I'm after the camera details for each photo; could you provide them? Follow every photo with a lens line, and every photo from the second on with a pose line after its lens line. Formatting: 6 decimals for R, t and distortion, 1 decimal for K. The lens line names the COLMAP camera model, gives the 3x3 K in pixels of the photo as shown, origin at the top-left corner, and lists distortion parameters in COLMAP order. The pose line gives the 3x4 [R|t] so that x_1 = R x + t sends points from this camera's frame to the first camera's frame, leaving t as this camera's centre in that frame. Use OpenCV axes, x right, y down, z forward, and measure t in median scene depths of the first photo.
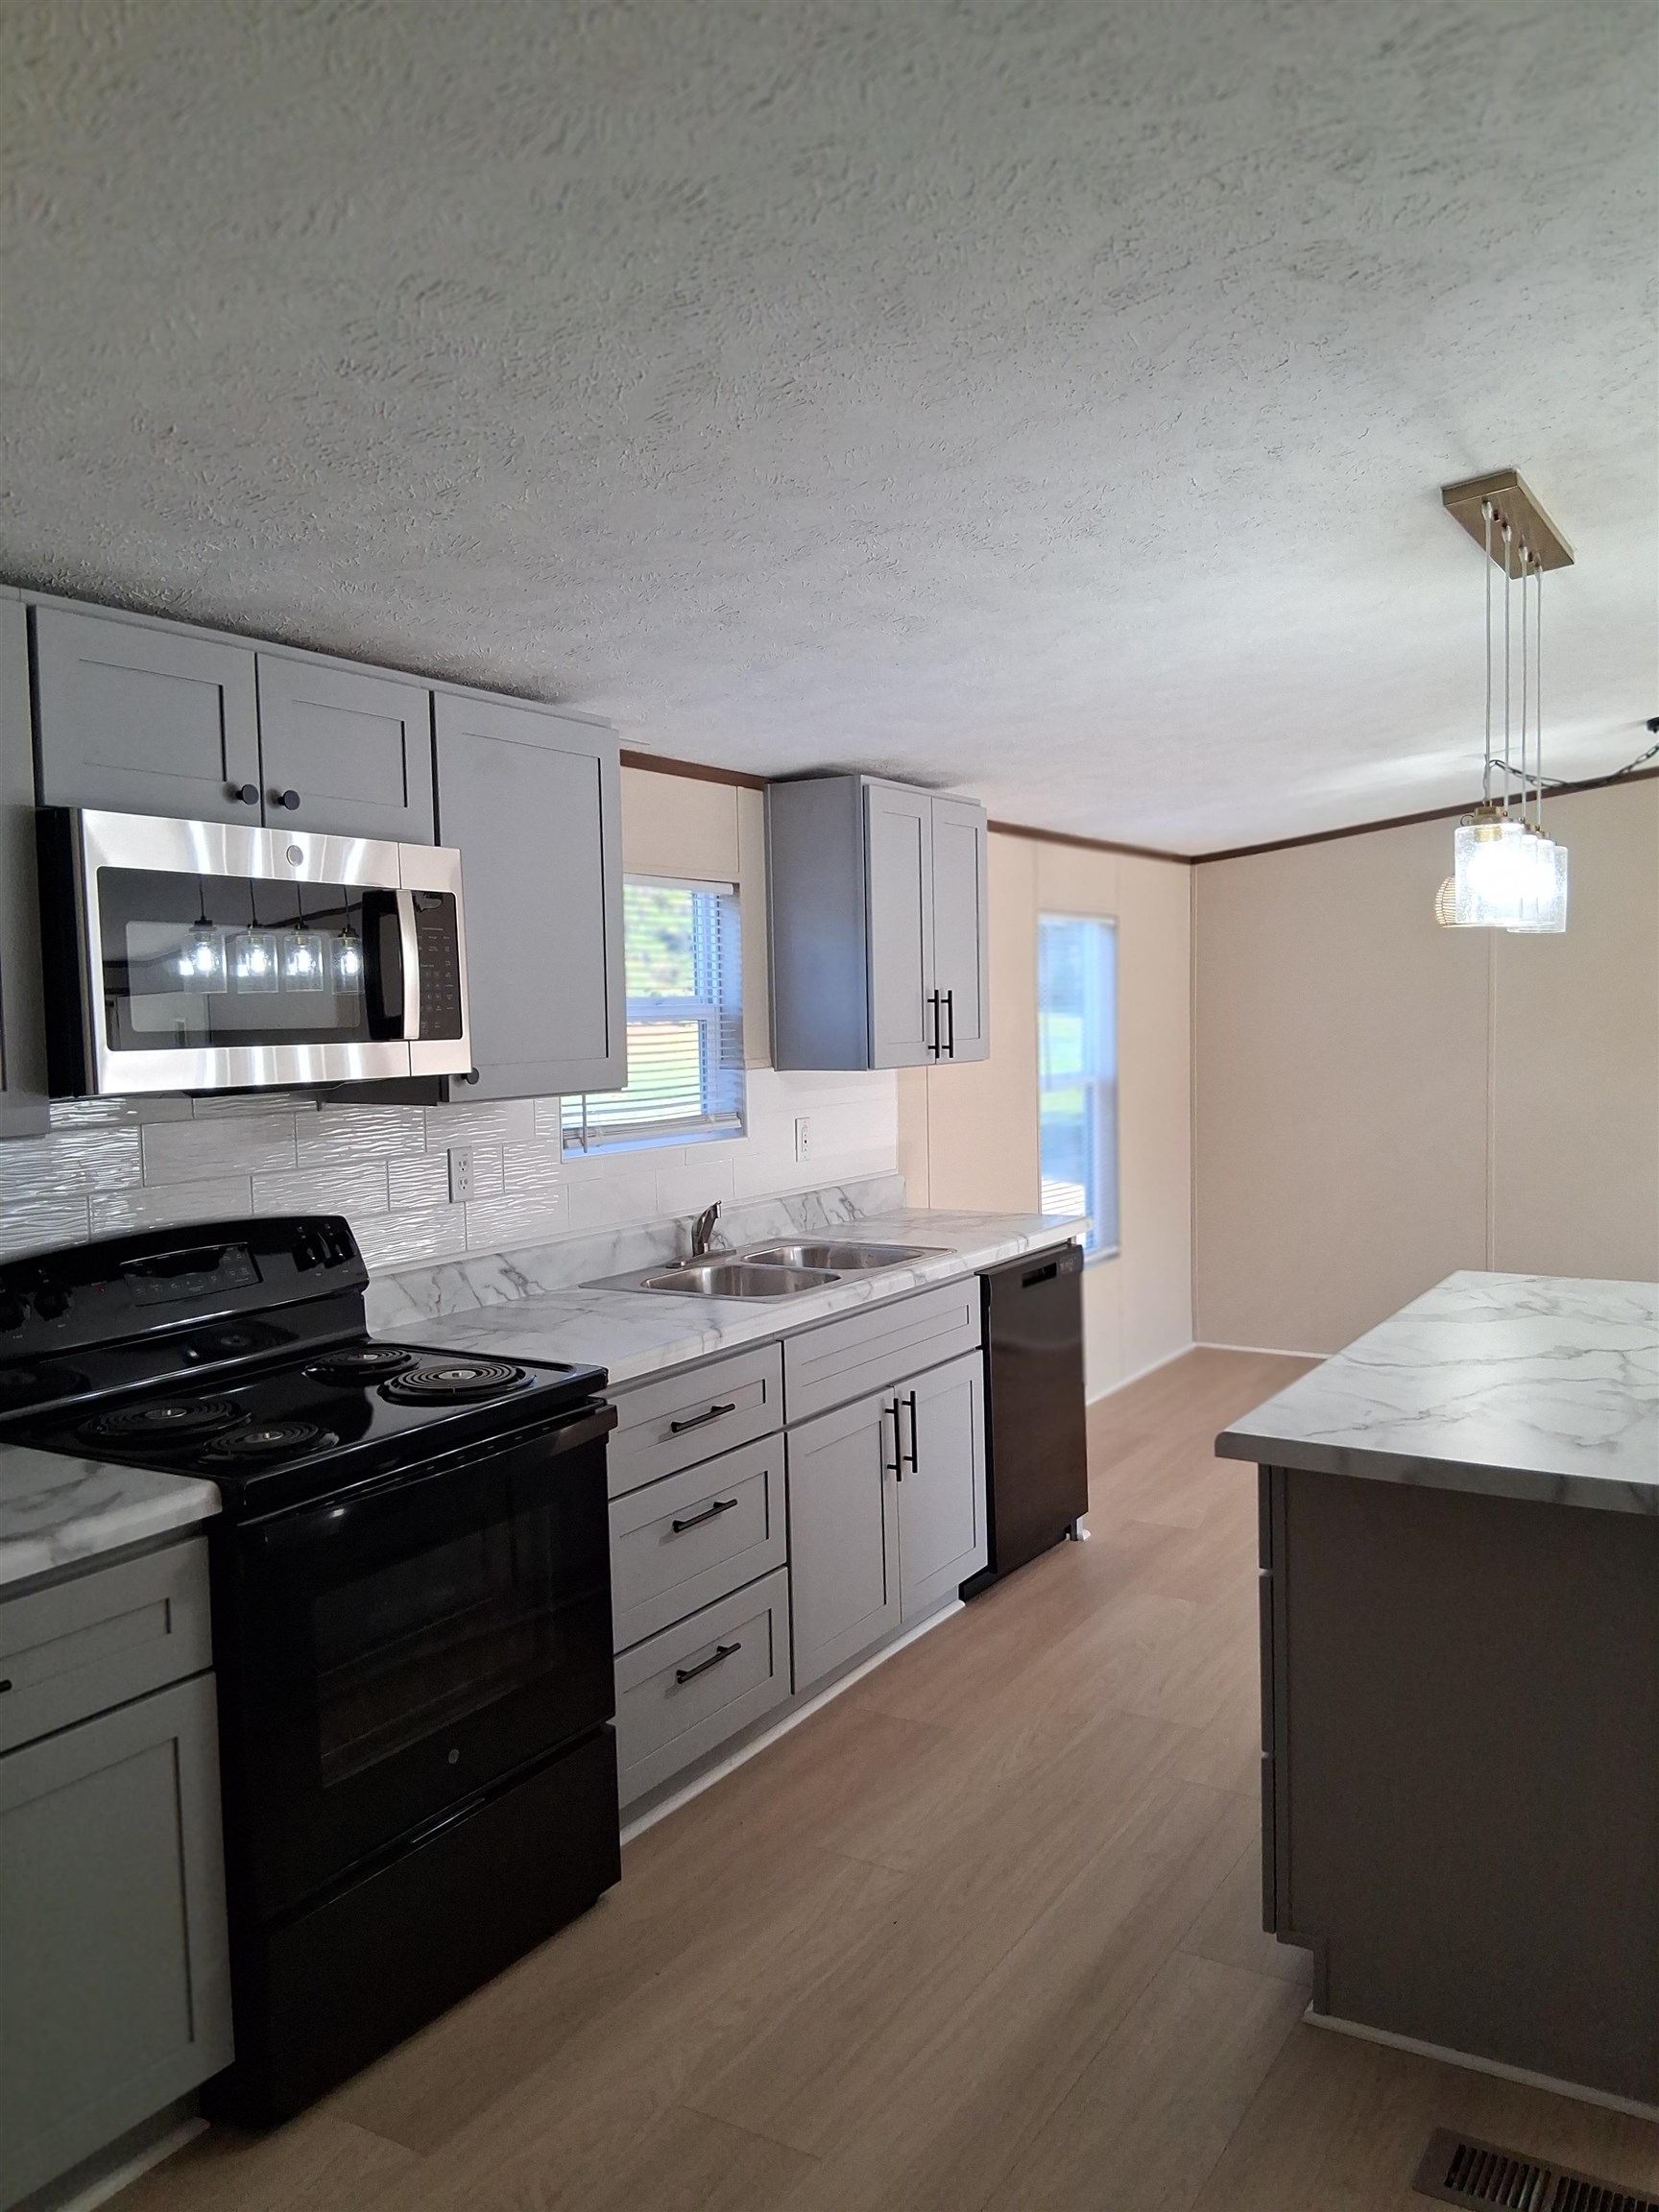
lens RADIAL K [[1679.4, 0, 829.5], [0, 1679.4, 1106.0], [0, 0, 1]] dist [0.003969, 0.000448]
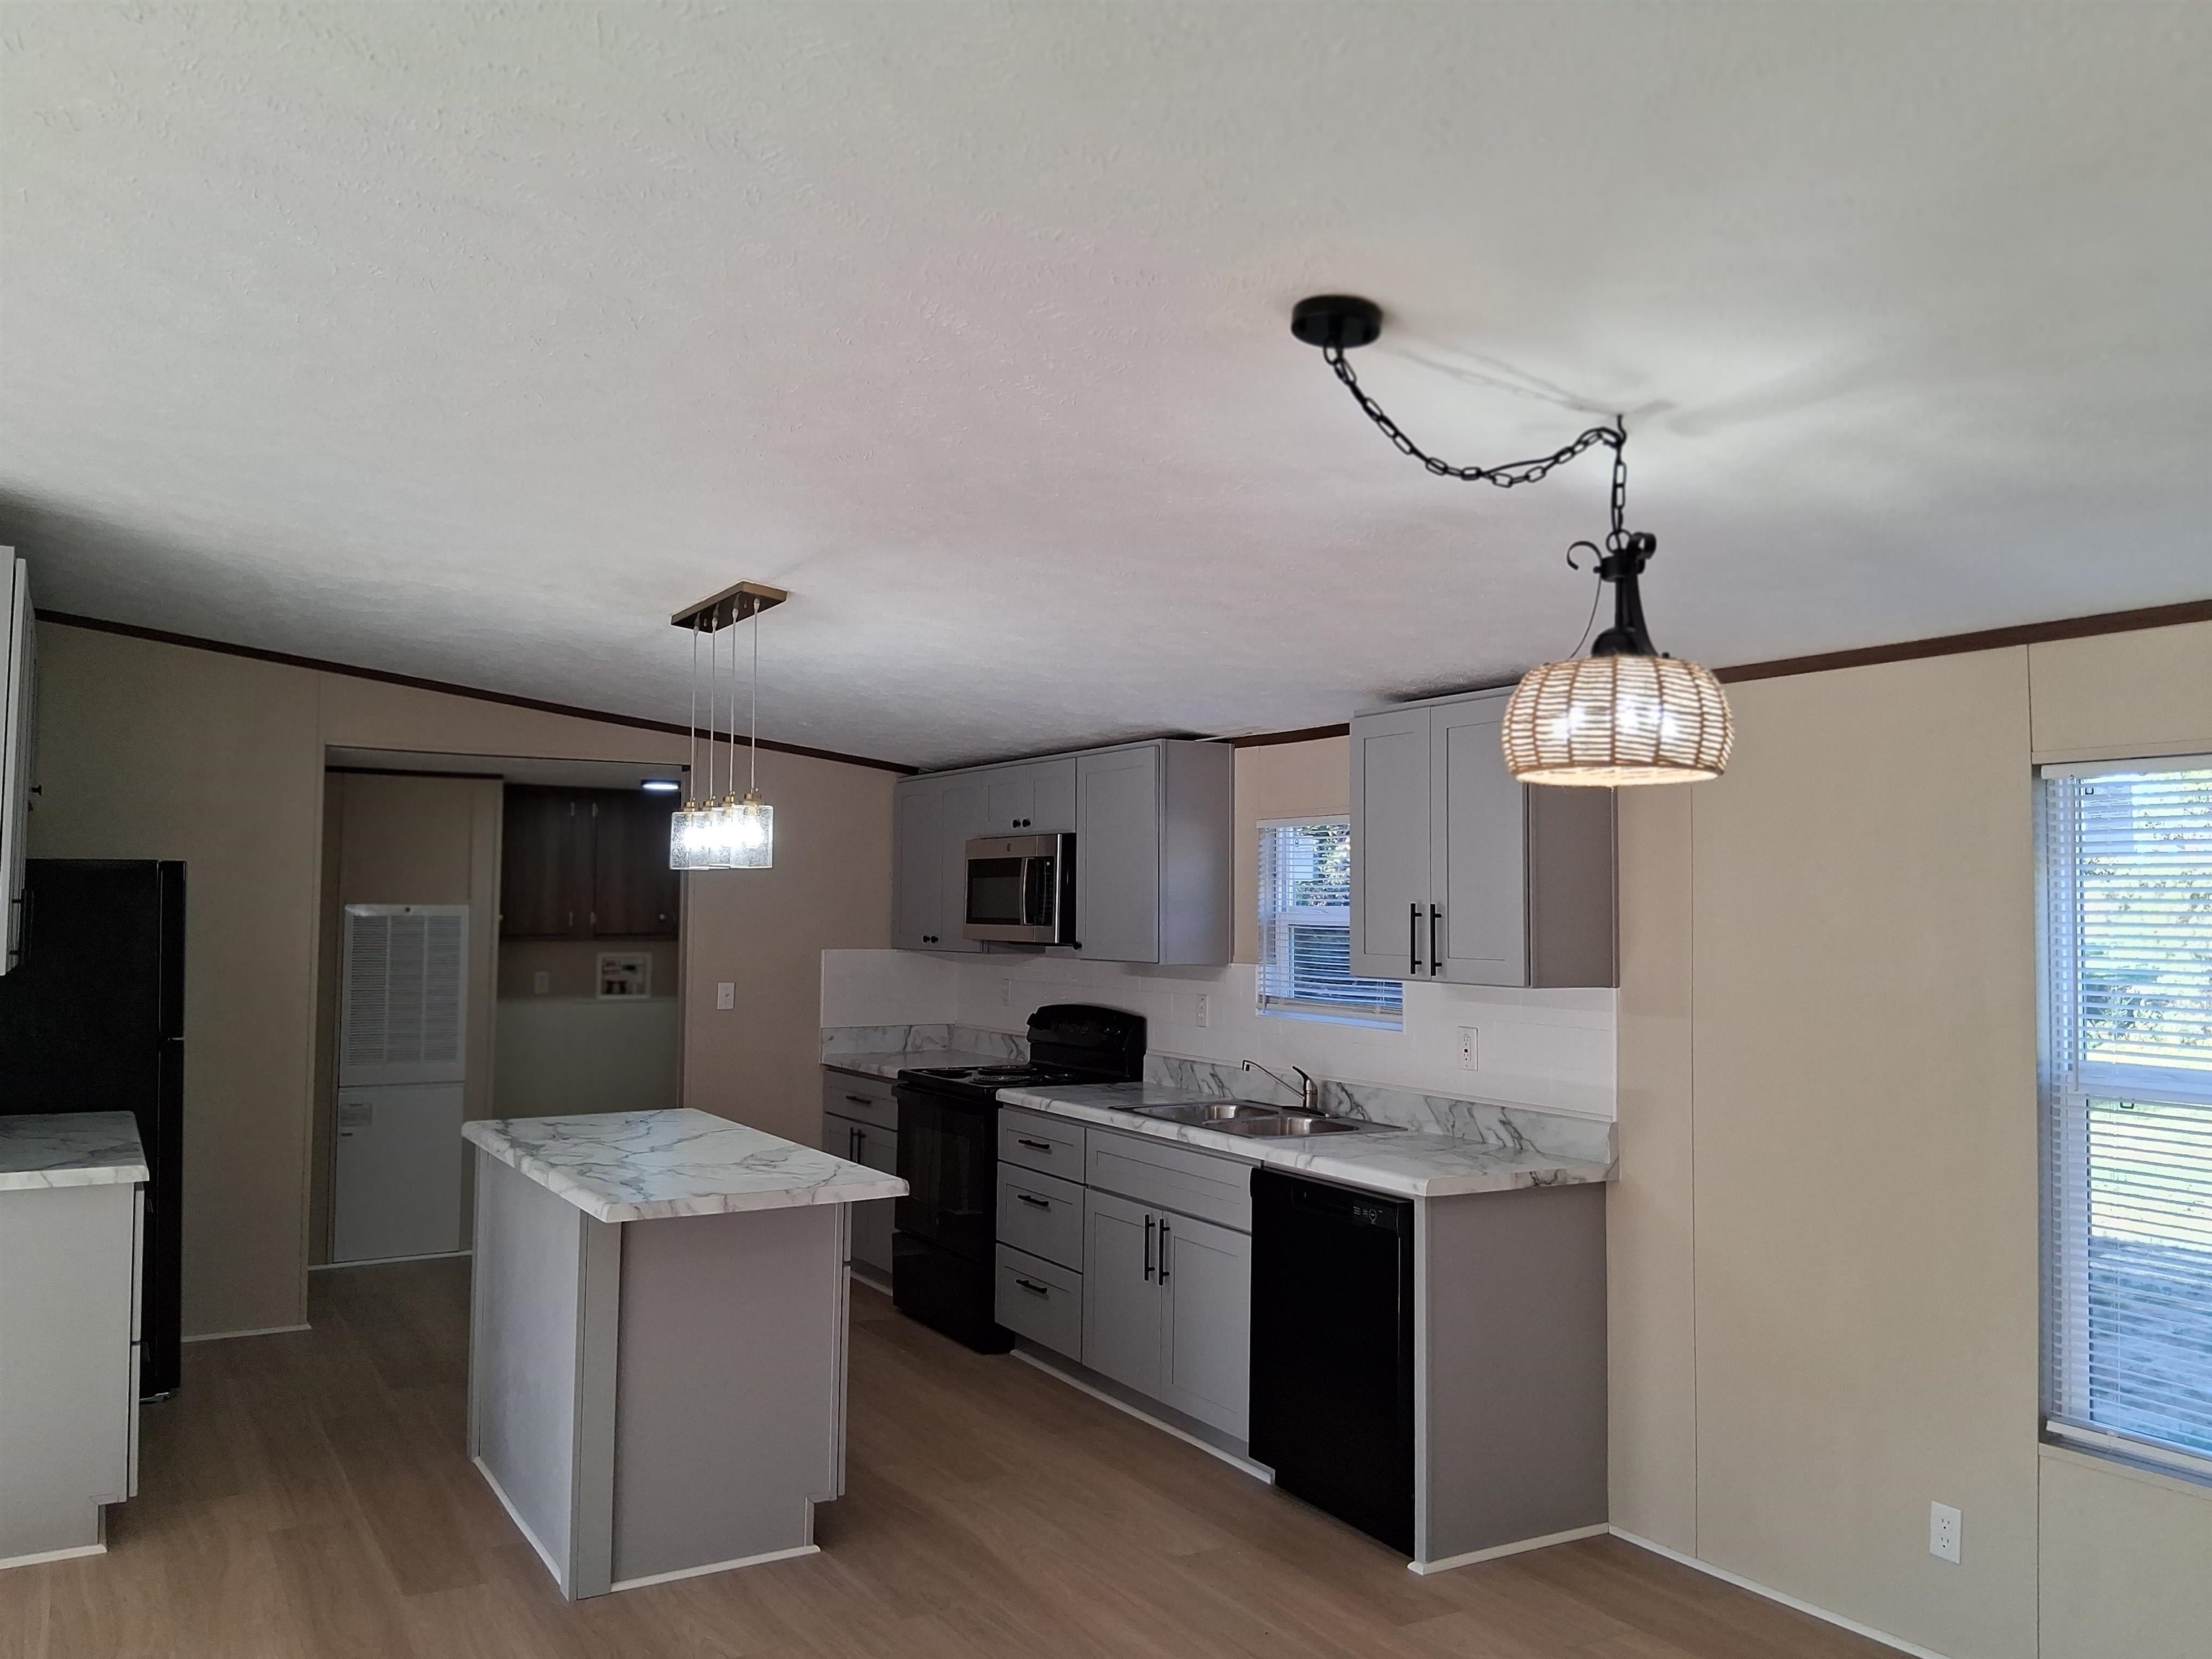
lens RADIAL K [[1770.8, 0, 1106.0], [0, 1770.8, 829.5], [0, 0, 1]] dist [-0.004795, -0.001256]
pose [[-0.476359, -0.020489, -0.879012, 1.253957], [-0.053329, 0.998561, 0.005625, -0.129555], [0.877632, 0.049557, -0.476767, 1.593415]]
